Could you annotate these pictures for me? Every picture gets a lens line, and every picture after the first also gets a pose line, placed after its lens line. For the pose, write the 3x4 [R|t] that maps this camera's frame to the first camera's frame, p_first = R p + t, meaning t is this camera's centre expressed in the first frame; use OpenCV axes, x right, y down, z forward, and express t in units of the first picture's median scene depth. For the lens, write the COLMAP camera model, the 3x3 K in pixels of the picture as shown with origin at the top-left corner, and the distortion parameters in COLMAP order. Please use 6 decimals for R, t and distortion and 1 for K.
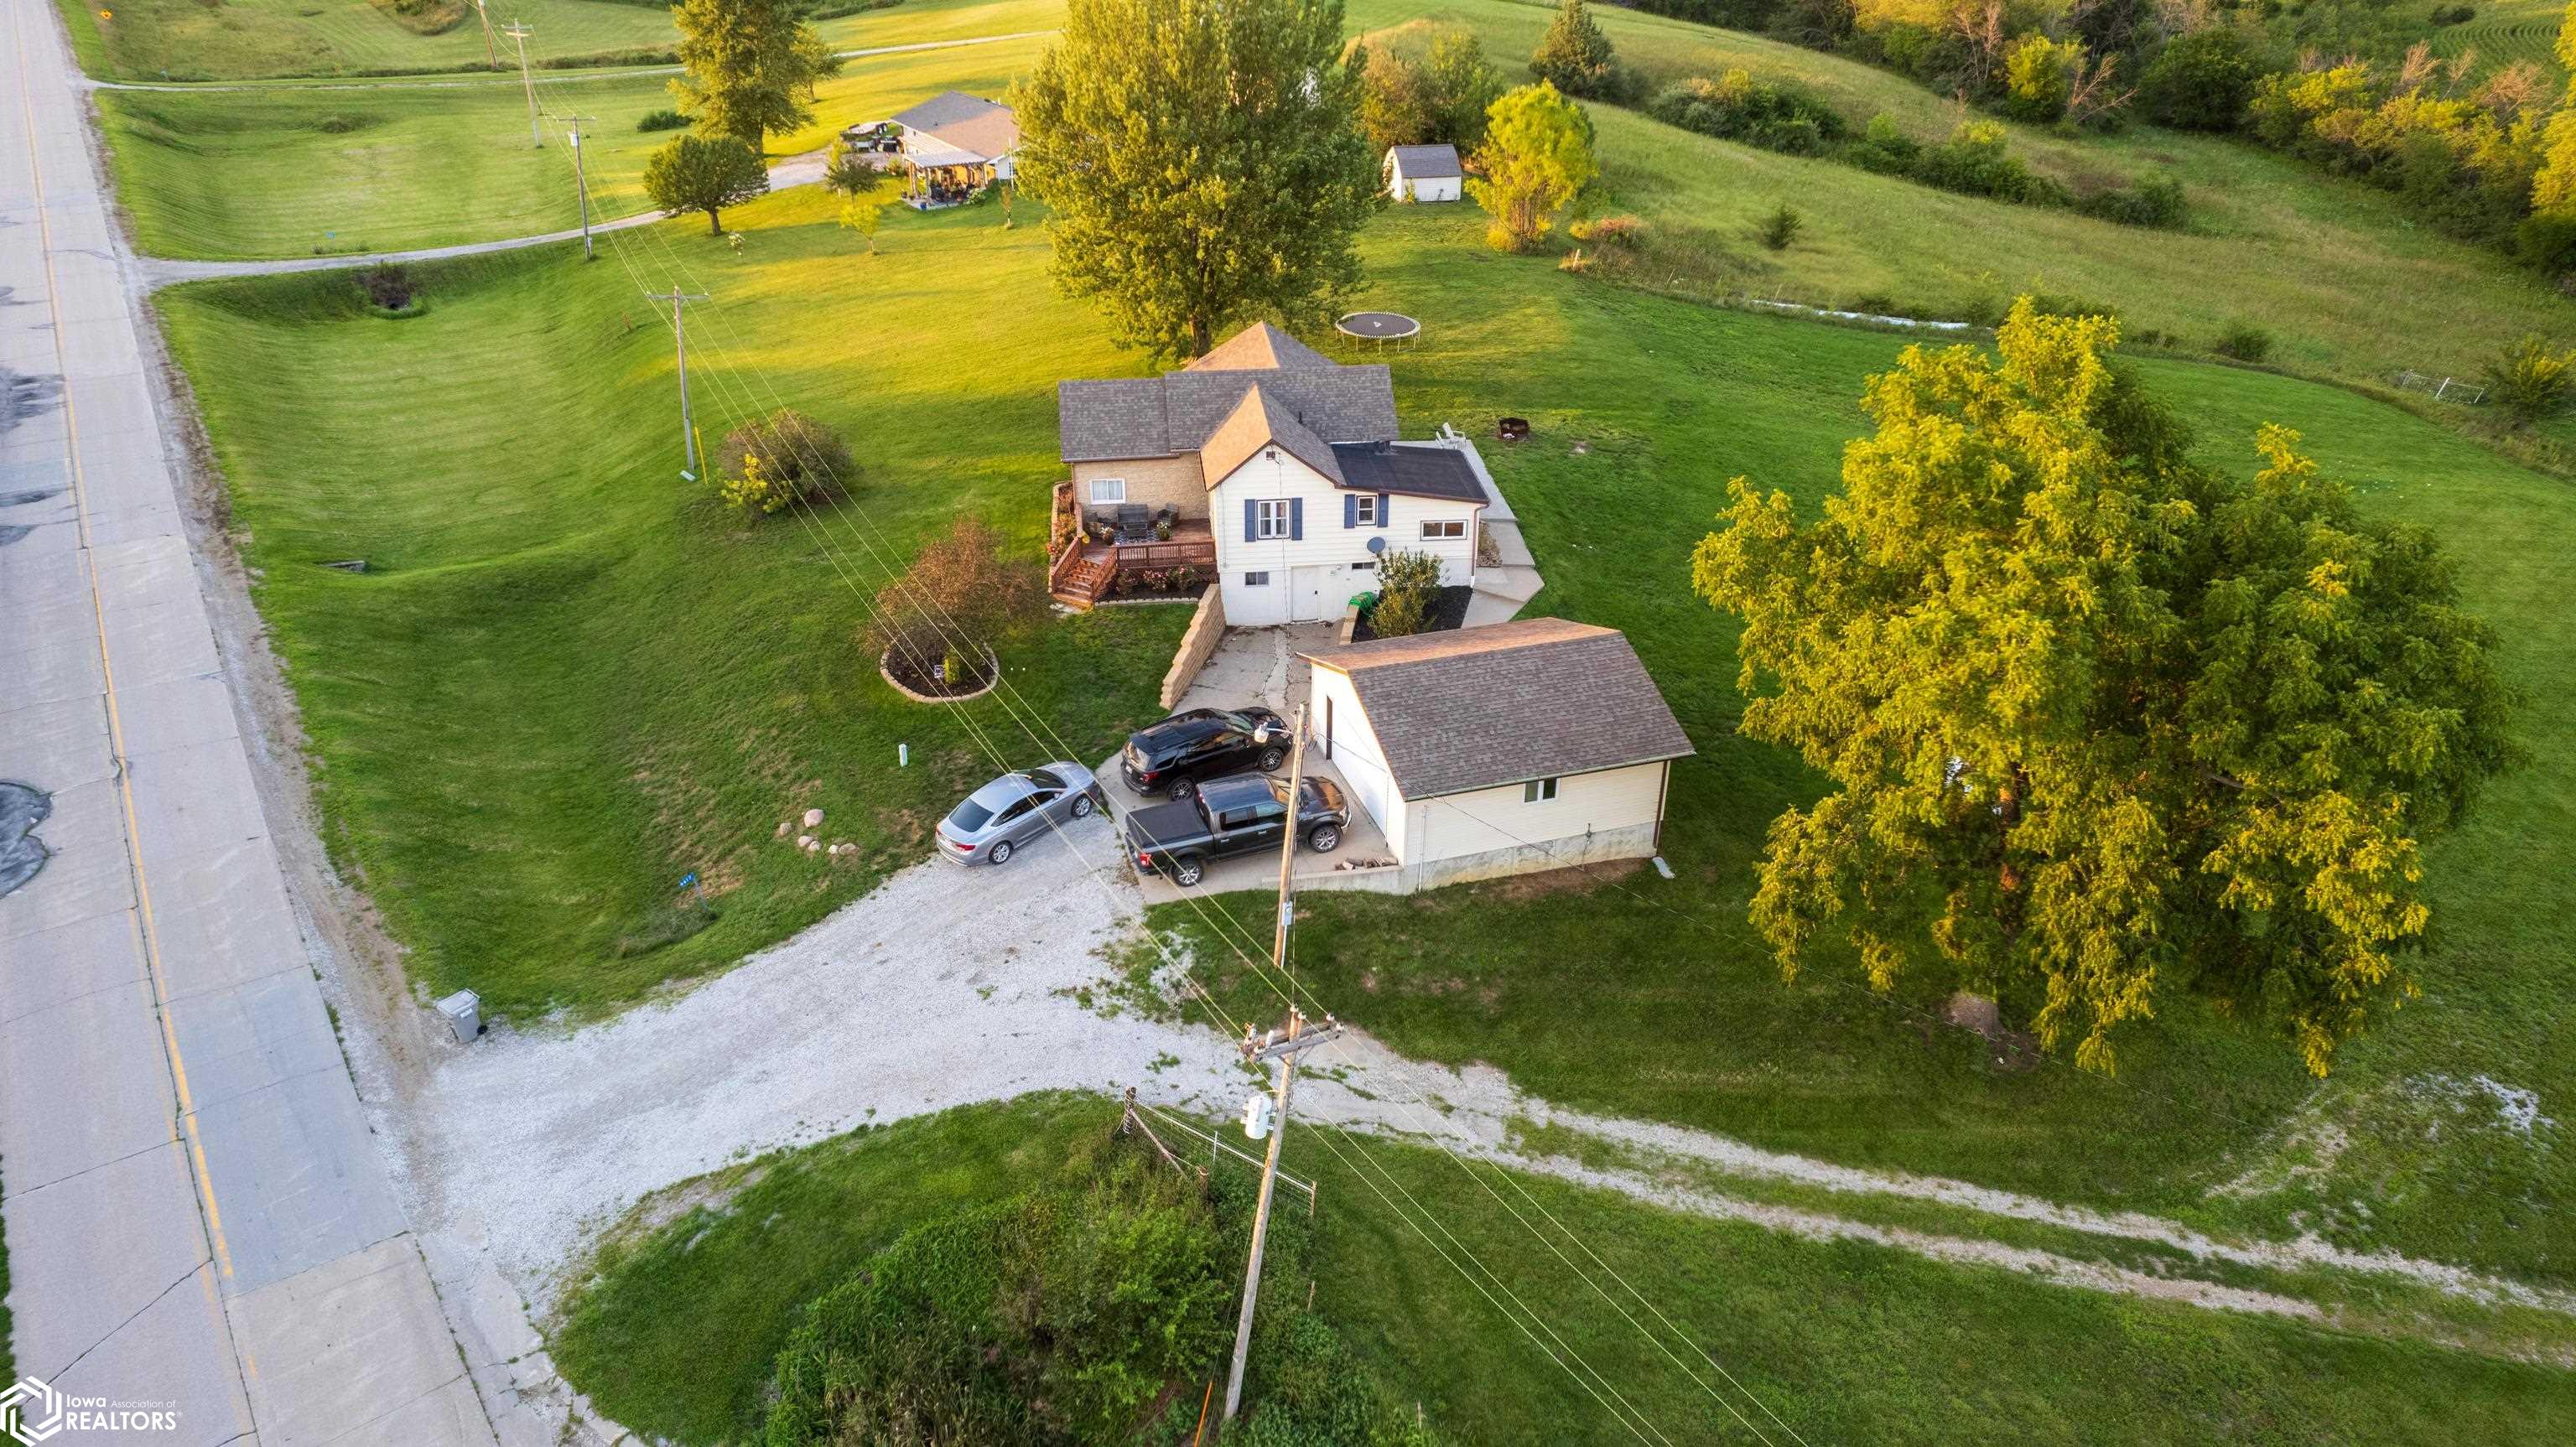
lens RADIAL K [[1637.5, 0, 1288.0], [0, 1637.5, 723.5], [0, 0, 1]] dist [-0.071189, 0.068365]
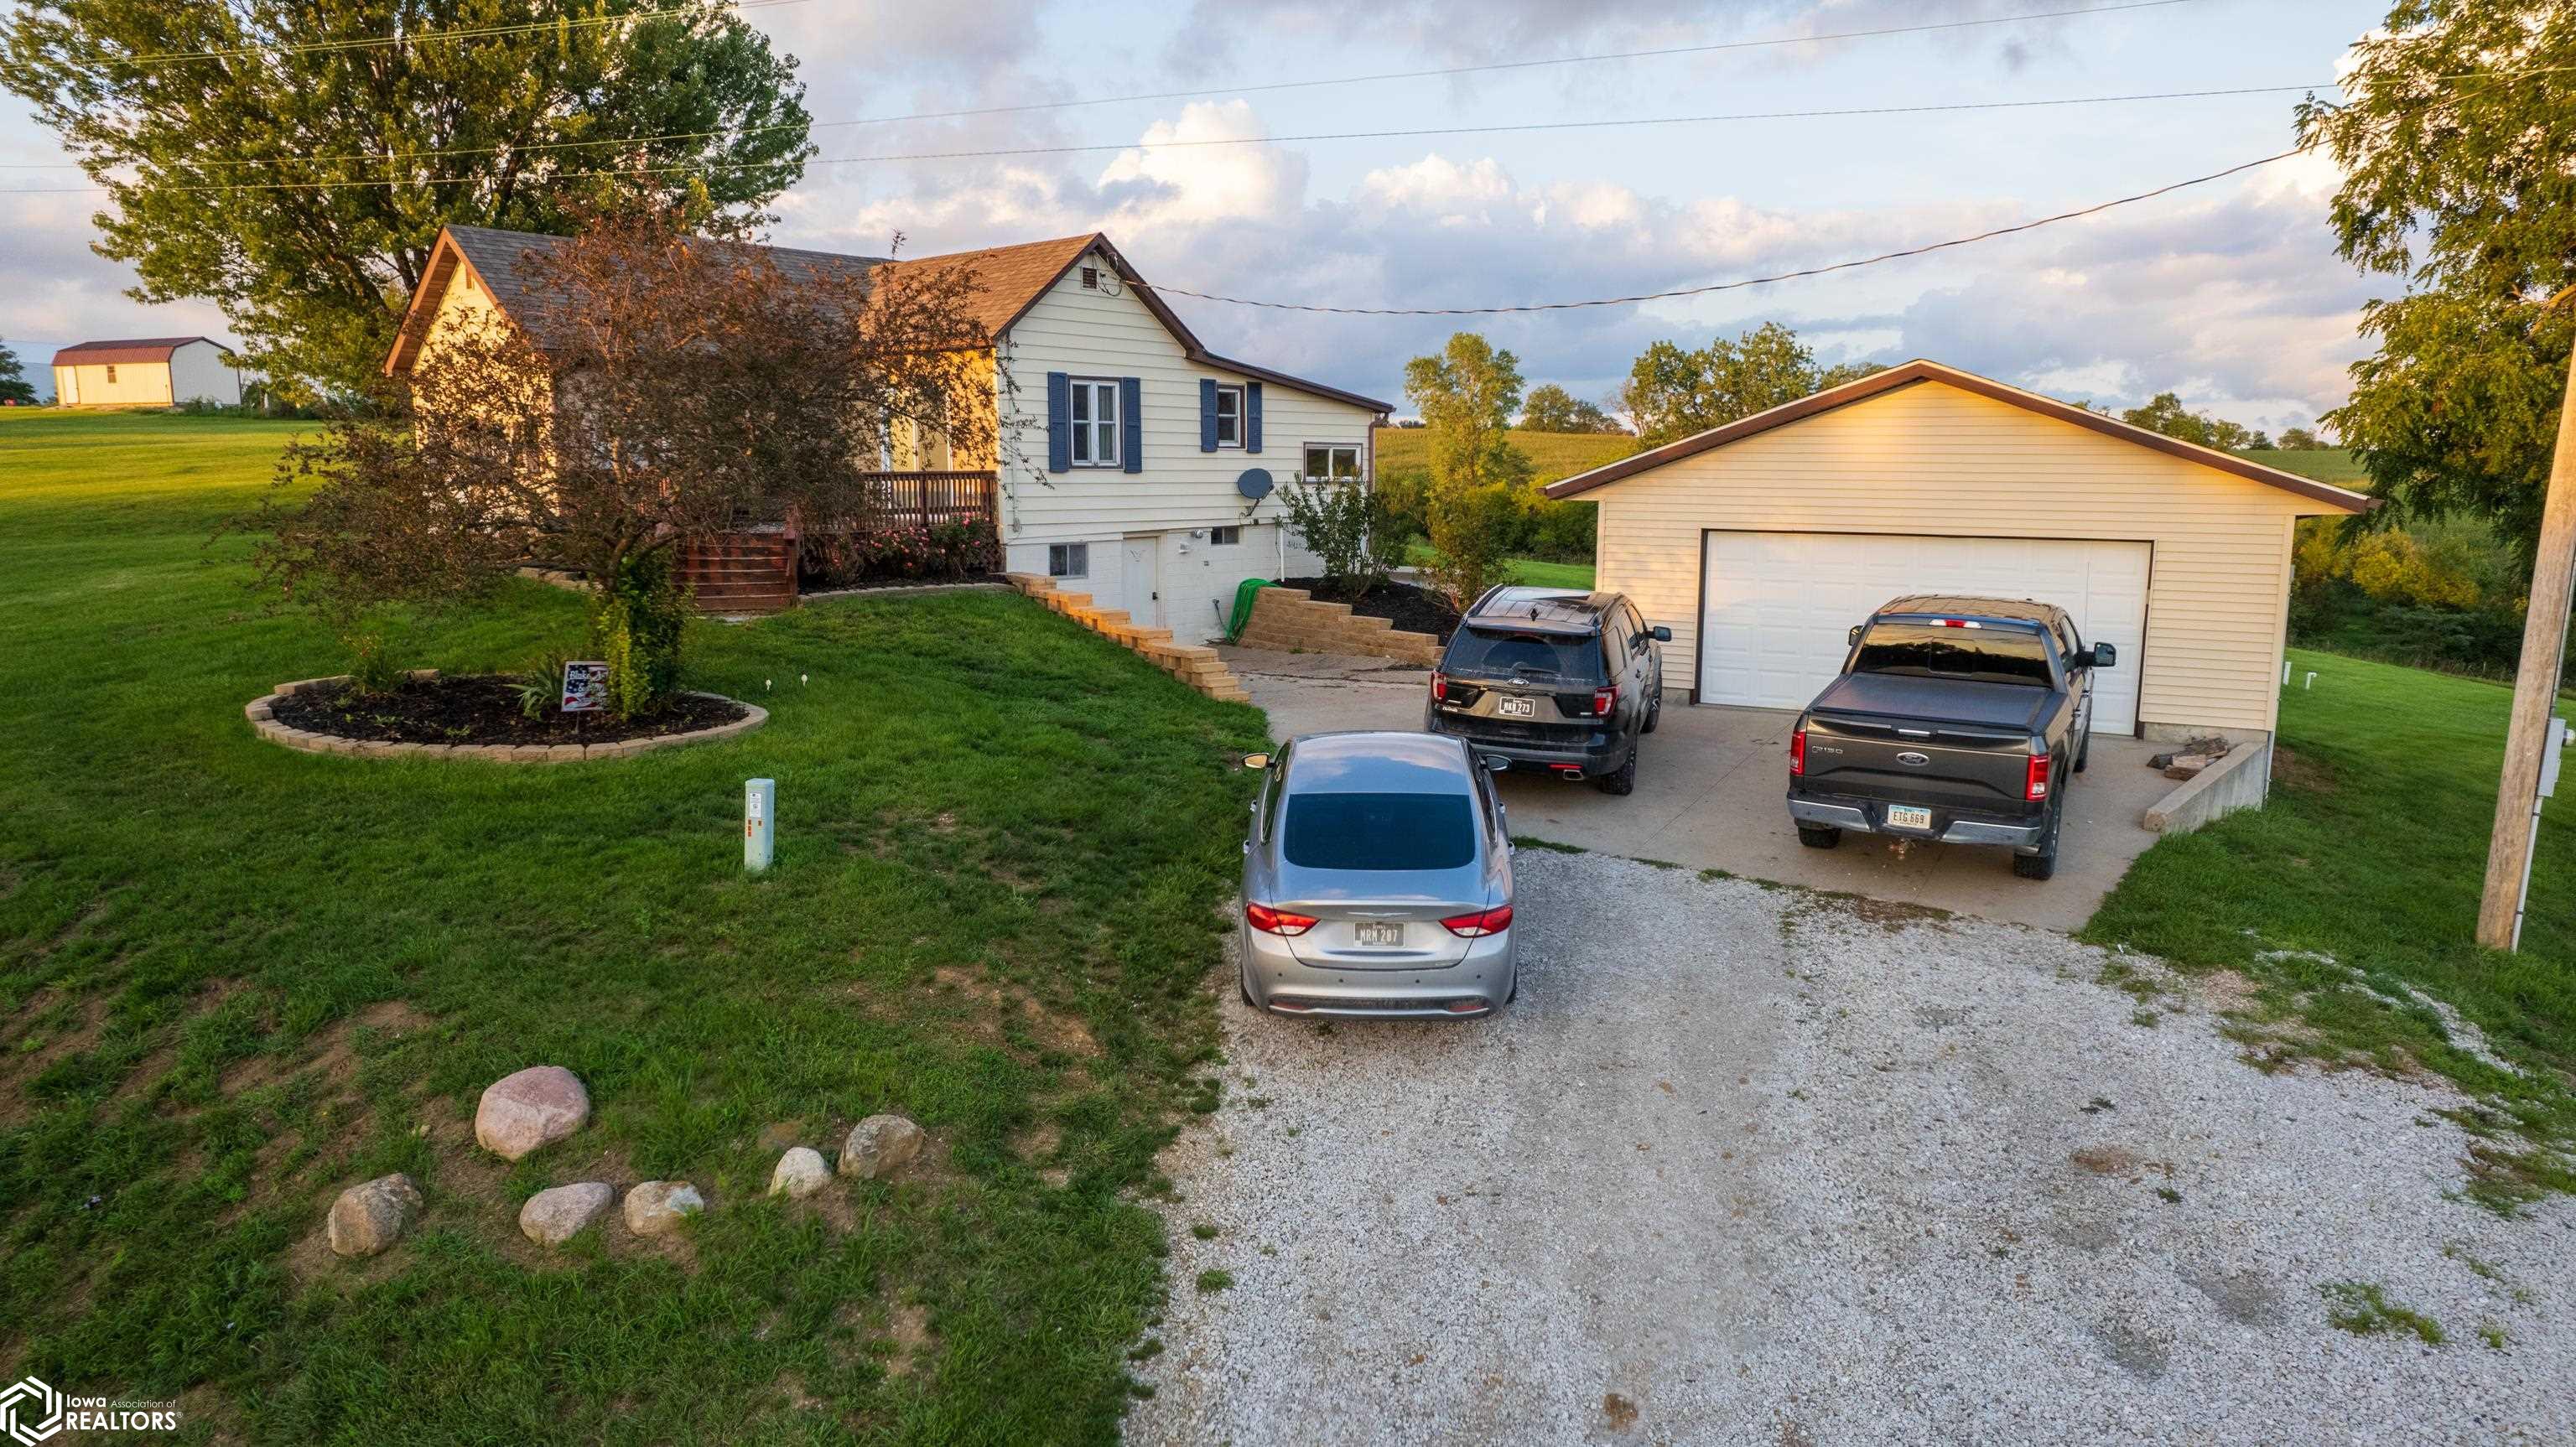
lens RADIAL K [[1637.5, 0, 1288.0], [0, 1637.5, 723.5], [0, 0, 1]] dist [-0.071189, 0.068365]
pose [[0.735566, -0.101126, 0.669862, -0.293748], [0.313056, 0.927627, -0.203723, 0.069649], [-0.600781, 0.359557, 0.713990, 0.661787]]
